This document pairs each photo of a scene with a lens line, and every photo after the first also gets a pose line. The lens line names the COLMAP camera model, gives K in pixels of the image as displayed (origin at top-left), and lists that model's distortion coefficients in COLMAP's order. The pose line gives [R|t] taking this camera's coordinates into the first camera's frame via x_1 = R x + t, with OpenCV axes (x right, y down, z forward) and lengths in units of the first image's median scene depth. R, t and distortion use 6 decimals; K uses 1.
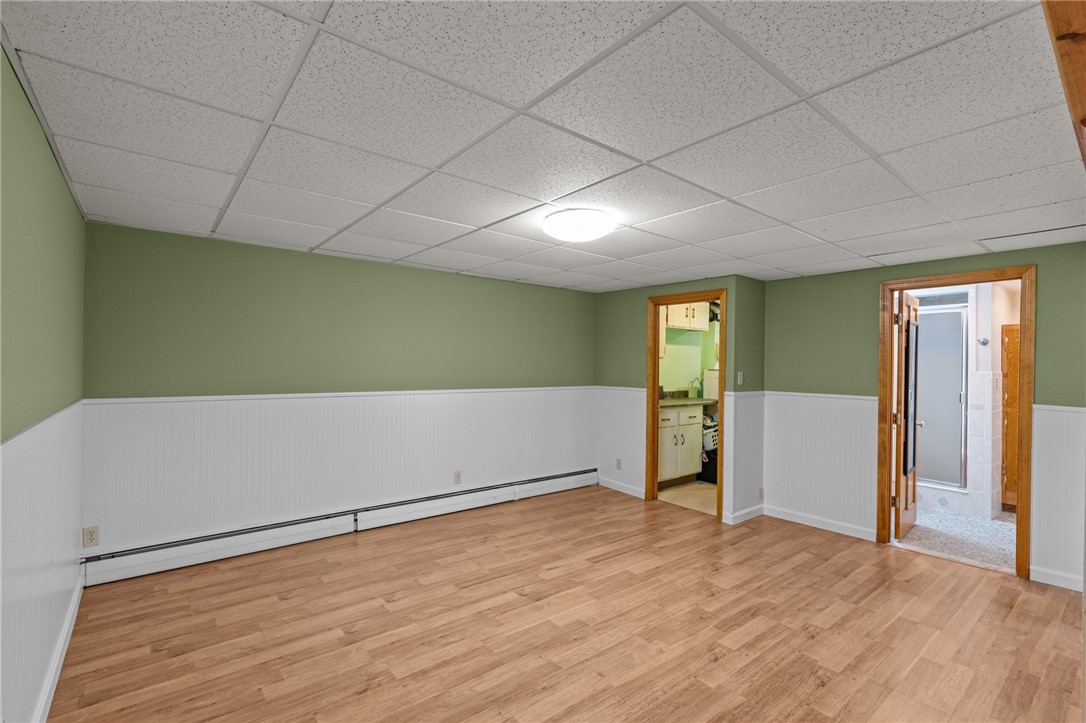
lens RADIAL K [[490.8, 0, 542.5], [0, 490.8, 362.6], [0, 0, 1]] dist [-0.010101, 0.004499]
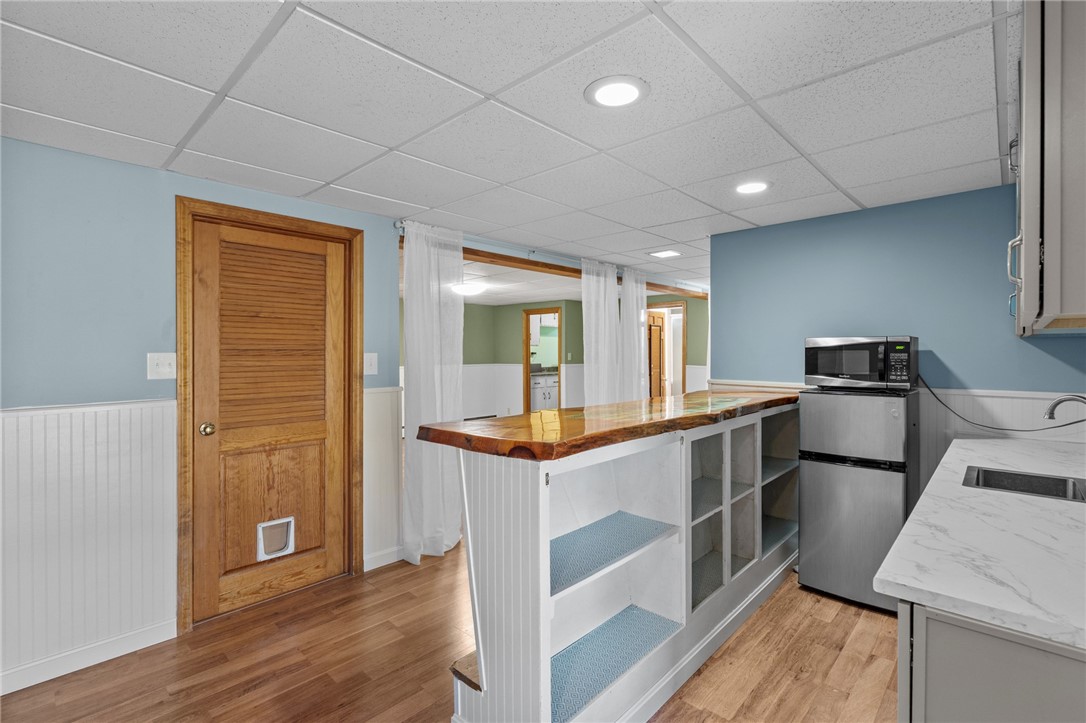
lens RADIAL K [[490.8, 0, 542.5], [0, 490.8, 362.6], [0, 0, 1]] dist [-0.010101, 0.004499]
pose [[0.991006, -0.020077, 0.132303, 0.061066], [0.016350, 0.999440, 0.029194, -0.000803], [-0.132815, -0.026768, 0.990779, -0.732178]]
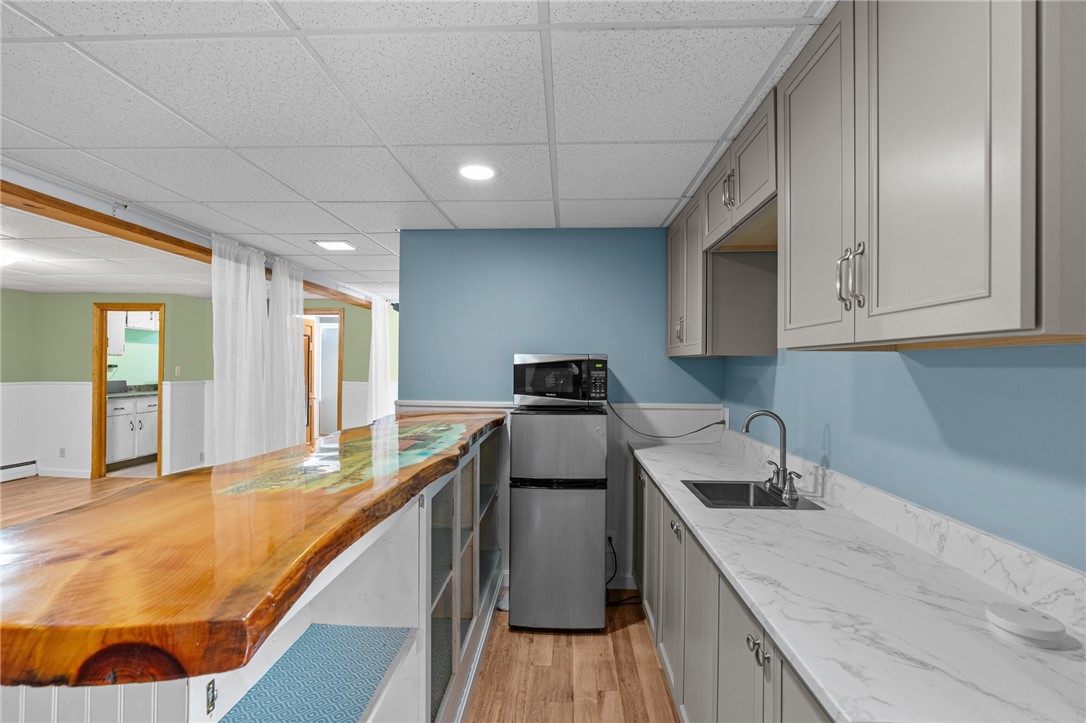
lens RADIAL K [[490.8, 0, 542.5], [0, 490.8, 362.6], [0, 0, 1]] dist [-0.010101, 0.004499]
pose [[0.666076, -0.004576, 0.745870, 0.066999], [-0.001153, 0.999974, 0.007164, -0.002281], [-0.745883, -0.005631, 0.666053, -0.595611]]
